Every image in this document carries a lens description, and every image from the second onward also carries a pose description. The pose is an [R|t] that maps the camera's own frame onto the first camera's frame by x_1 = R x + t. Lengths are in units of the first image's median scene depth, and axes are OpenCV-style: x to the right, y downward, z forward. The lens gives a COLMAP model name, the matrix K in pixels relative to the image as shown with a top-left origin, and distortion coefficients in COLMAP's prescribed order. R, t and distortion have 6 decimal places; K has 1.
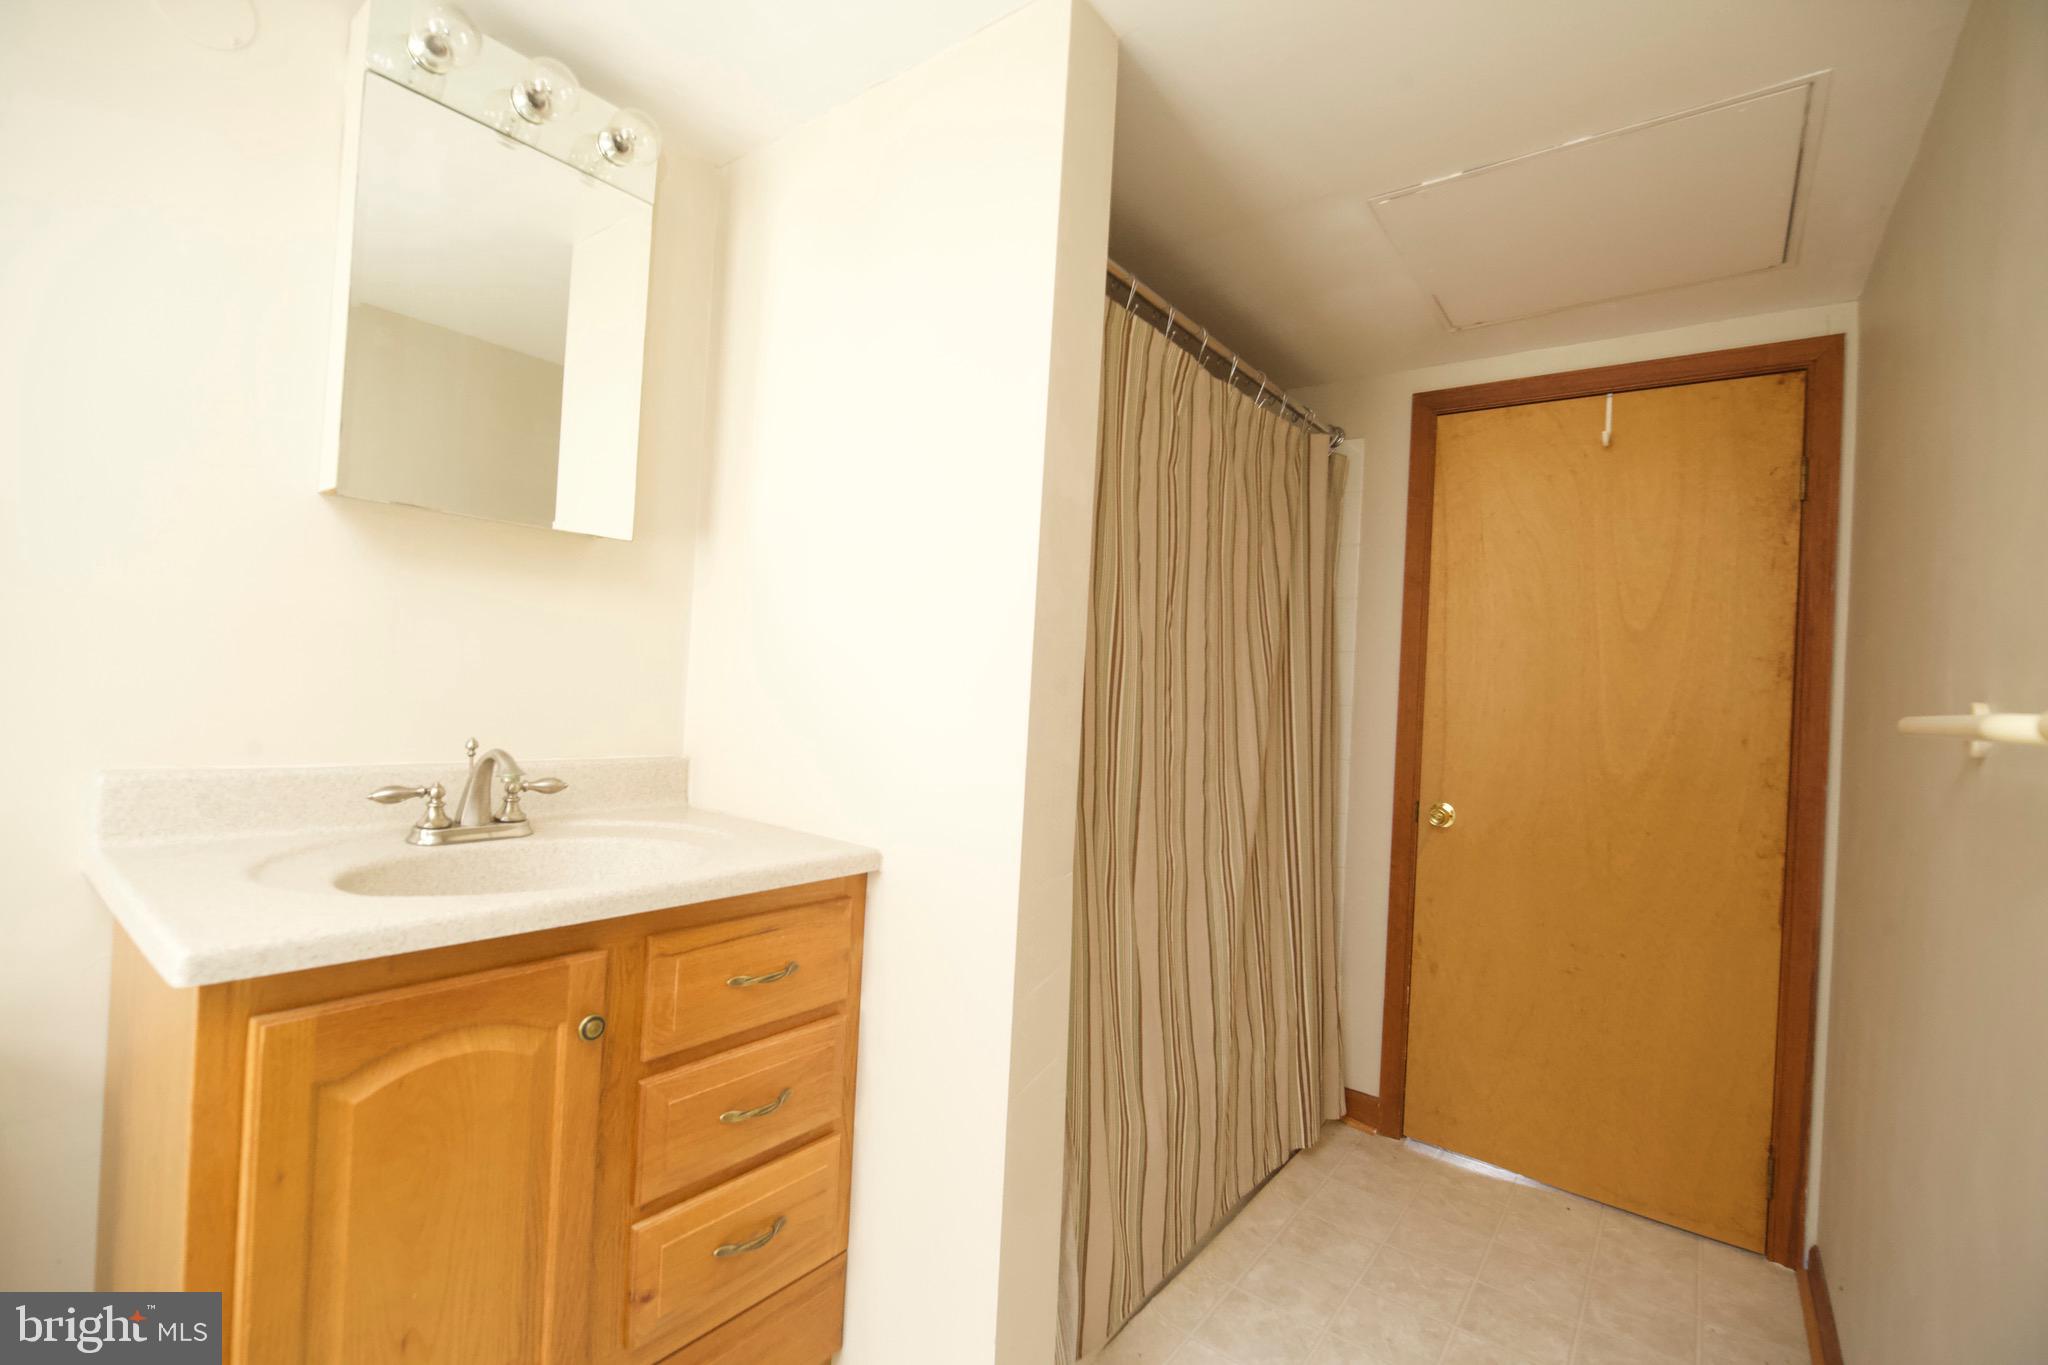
lens RADIAL K [[886.3, 0, 1021.9], [0, 886.3, 677.2], [0, 0, 1]] dist [-0.010283, -0.001351]
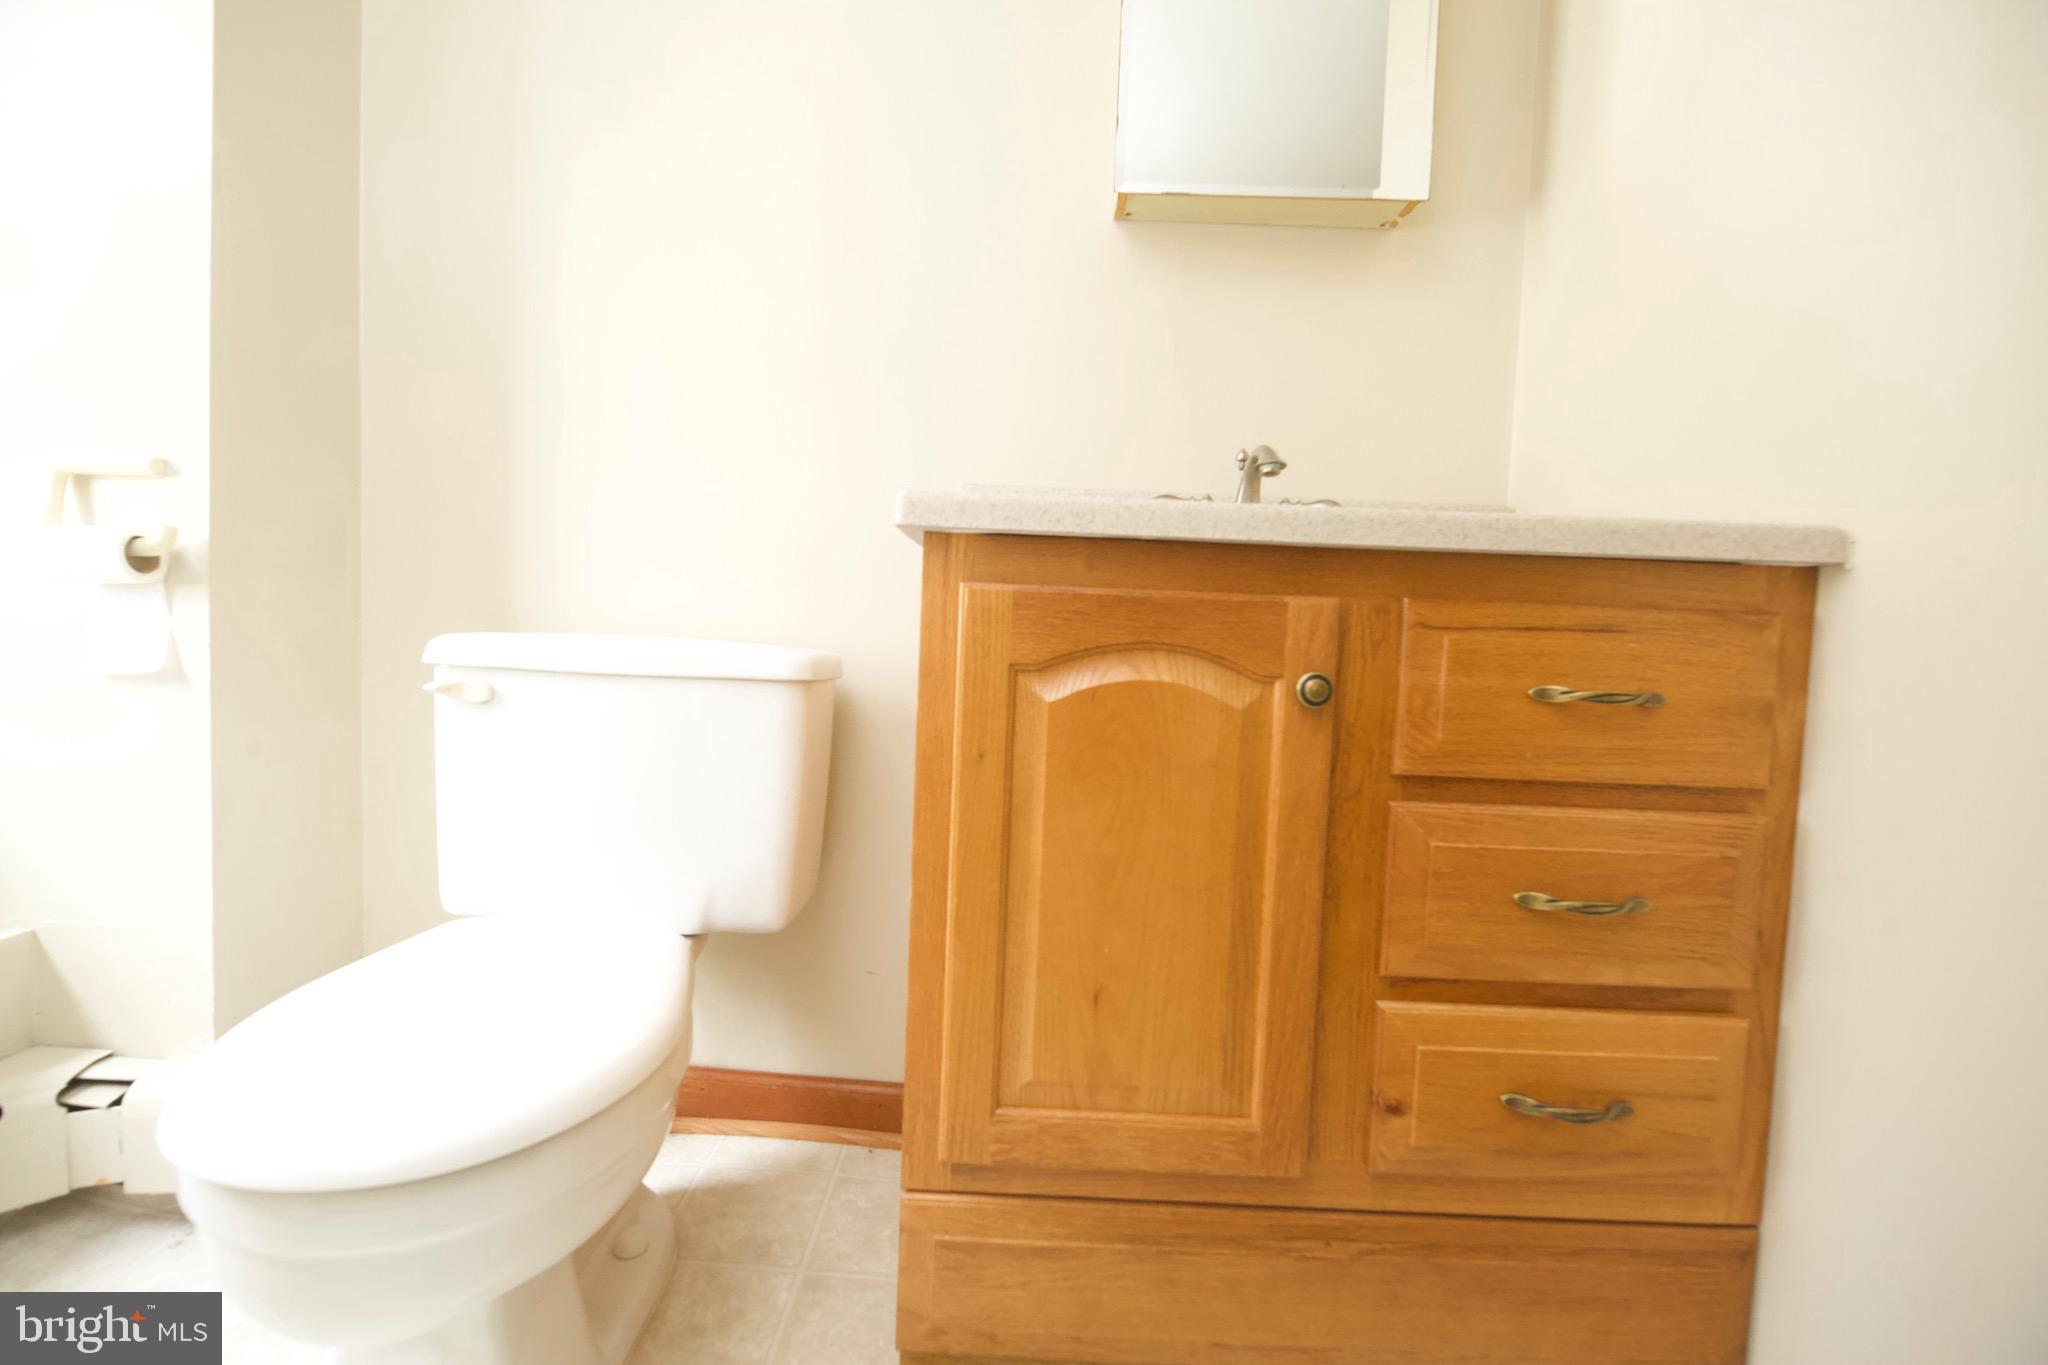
lens RADIAL K [[886.3, 0, 1021.9], [0, 886.3, 677.2], [0, 0, 1]] dist [-0.010283, -0.001351]
pose [[0.605414, 0.011455, -0.795828, -0.046212], [0.004088, 0.999838, 0.017502, 0.342166], [0.795900, -0.013850, 0.605269, 0.333163]]
